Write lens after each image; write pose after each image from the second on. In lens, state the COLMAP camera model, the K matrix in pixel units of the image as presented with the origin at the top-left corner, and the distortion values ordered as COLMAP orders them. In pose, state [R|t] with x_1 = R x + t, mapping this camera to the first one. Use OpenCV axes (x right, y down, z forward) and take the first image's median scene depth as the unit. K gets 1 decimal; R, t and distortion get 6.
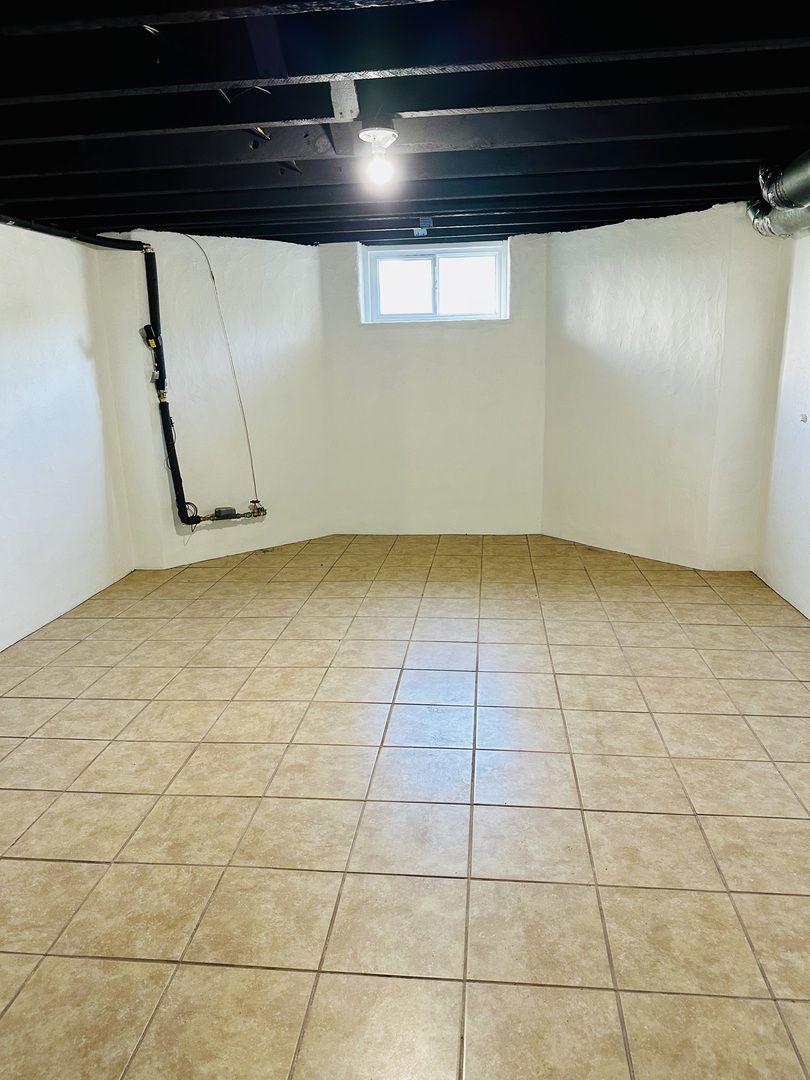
lens RADIAL K [[739.1, 0, 417.5], [0, 739.1, 549.5], [0, 0, 1]] dist [0.041695, -0.035150]
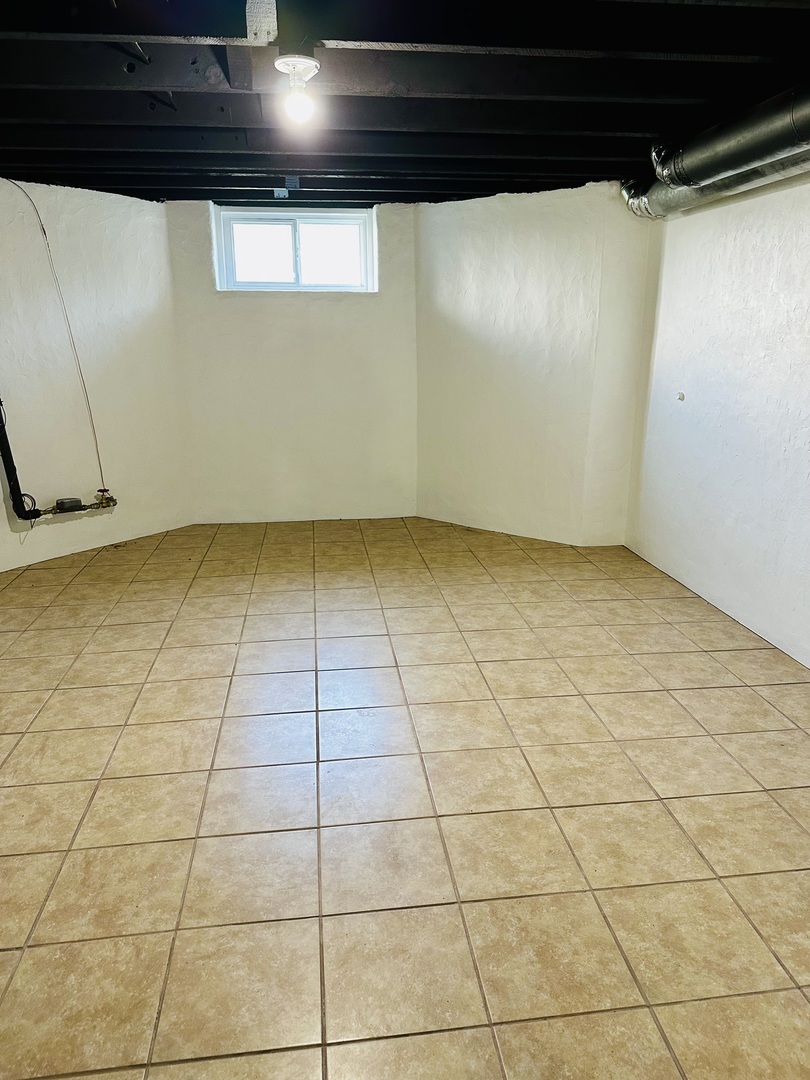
lens RADIAL K [[739.1, 0, 405.6], [0, 739.1, 550.3], [0, 0, 1]] dist [0.041695, -0.035150]
pose [[0.974380, -0.045979, 0.220159, -0.101353], [0.040113, 0.998713, 0.031045, -0.010675], [-0.221303, -0.021418, 0.974970, 0.079495]]
